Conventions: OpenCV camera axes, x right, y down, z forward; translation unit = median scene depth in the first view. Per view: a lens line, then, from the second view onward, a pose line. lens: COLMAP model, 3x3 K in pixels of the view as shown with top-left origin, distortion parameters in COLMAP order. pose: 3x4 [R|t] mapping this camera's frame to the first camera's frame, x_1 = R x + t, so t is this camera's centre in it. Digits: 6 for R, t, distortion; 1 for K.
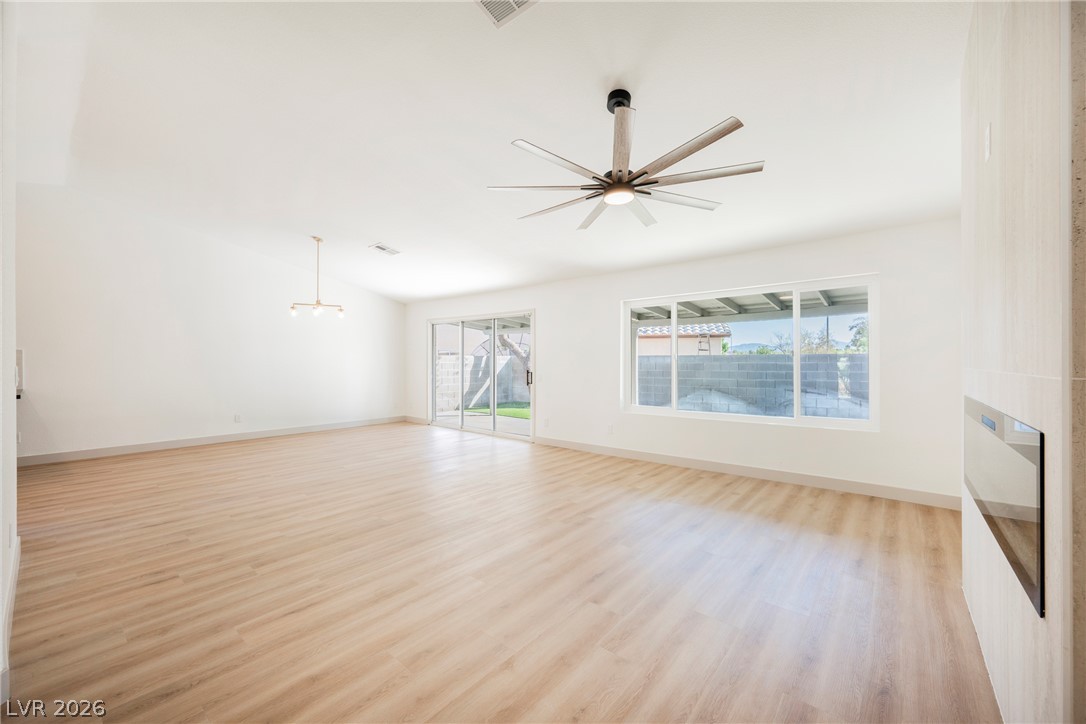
lens RADIAL K [[421.3, 0, 543.0], [0, 421.3, 362.0], [0, 0, 1]] dist [-0.001663, -0.000241]
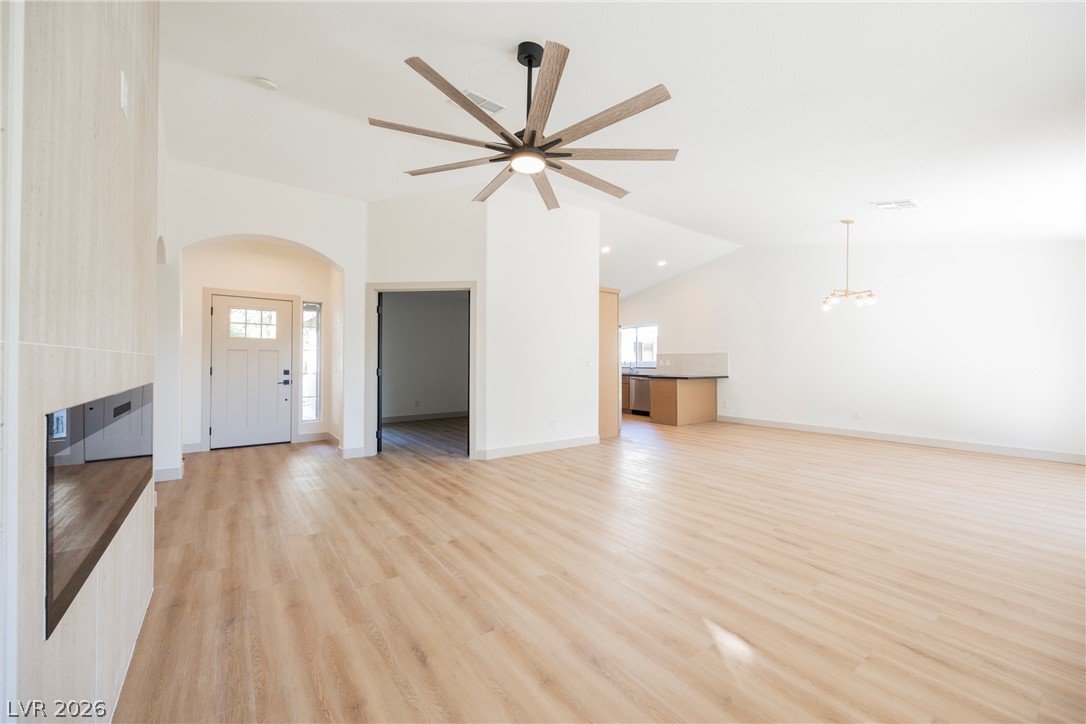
lens RADIAL K [[409.4, 0, 543.0], [0, 409.4, 362.0], [0, 0, 1]] dist [-0.000917, -0.000129]
pose [[-0.215893, -0.001958, -0.976415, 0.955482], [-0.001609, 0.999997, -0.001649, 0.022355], [0.976416, 0.001215, -0.215895, 1.151173]]
